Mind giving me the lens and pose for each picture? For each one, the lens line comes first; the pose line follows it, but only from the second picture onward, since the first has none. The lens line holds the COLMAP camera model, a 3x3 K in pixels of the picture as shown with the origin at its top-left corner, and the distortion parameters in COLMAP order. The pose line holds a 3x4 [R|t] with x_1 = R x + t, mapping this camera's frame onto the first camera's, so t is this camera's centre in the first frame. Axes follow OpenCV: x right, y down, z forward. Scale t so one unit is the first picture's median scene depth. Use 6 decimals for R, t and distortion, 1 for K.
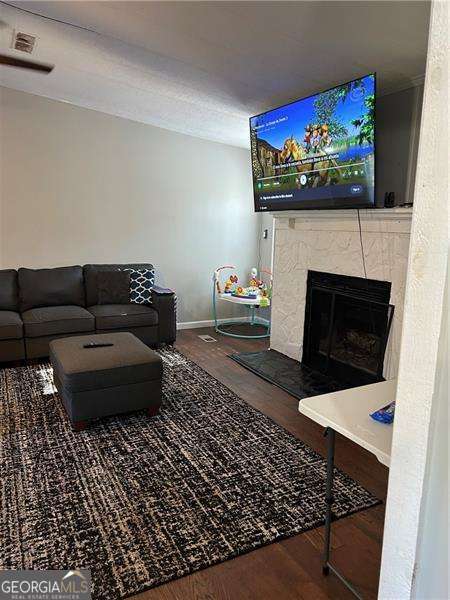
lens RADIAL K [[449.3, 0, 227.9], [0, 449.3, 298.9], [0, 0, 1]] dist [0.064553, -0.066264]
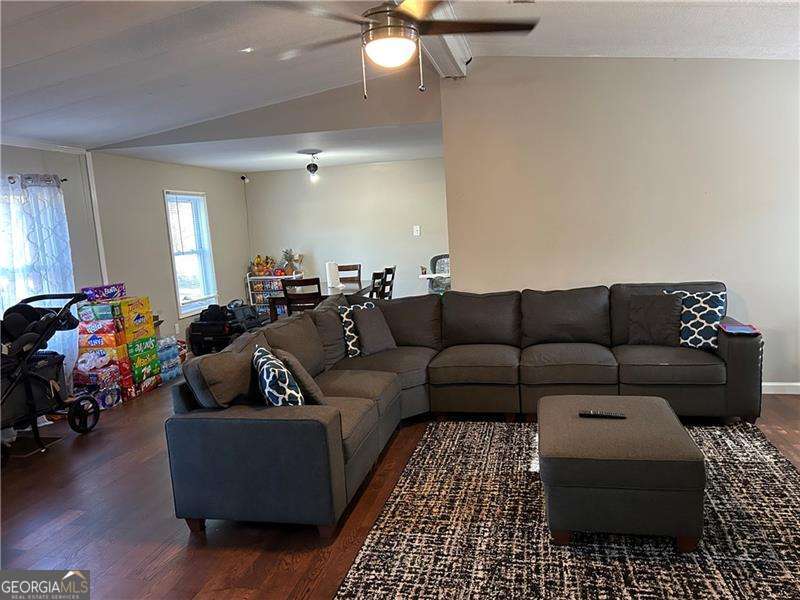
lens RADIAL K [[599.0, 0, 397.0], [0, 599.0, 300.2], [0, 0, 1]] dist [0.064553, -0.066264]
pose [[0.755579, 0.021055, -0.654719, 0.049691], [-0.039043, 0.999154, -0.012926, -0.034775], [0.653893, 0.035329, 0.755761, 0.117921]]
